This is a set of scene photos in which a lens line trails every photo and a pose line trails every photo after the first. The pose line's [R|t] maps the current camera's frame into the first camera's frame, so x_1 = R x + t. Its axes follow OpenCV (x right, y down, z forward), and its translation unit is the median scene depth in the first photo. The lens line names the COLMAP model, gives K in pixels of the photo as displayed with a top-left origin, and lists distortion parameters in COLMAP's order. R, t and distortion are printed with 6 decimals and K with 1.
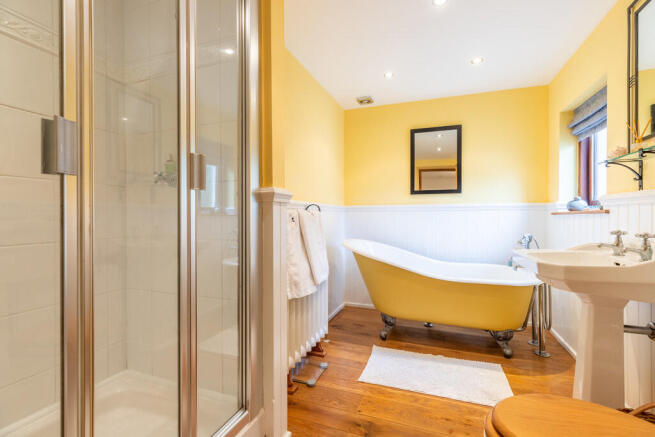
lens RADIAL K [[294.9, 0, 327.5], [0, 294.9, 218.5], [0, 0, 1]] dist [0.003093, 0.000178]
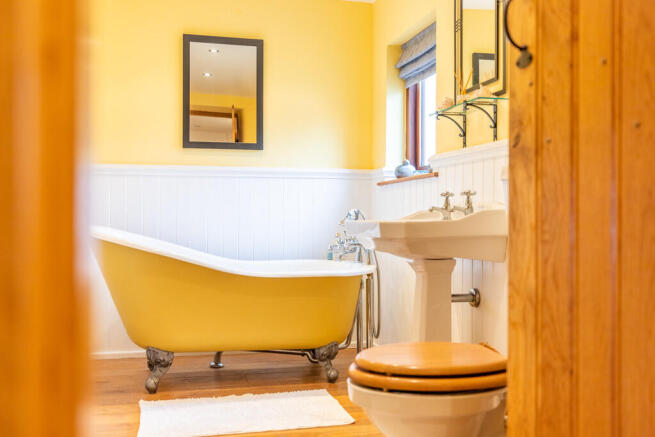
lens RADIAL K [[603.4, 0, 327.5], [0, 603.4, 218.5], [0, 0, 1]] dist [0.011060, 0.002447]
pose [[0.828577, -0.005534, 0.559848, -0.207197], [0.001080, 0.999965, 0.008285, 0.067814], [-0.559875, -0.006261, 0.828554, -0.189668]]
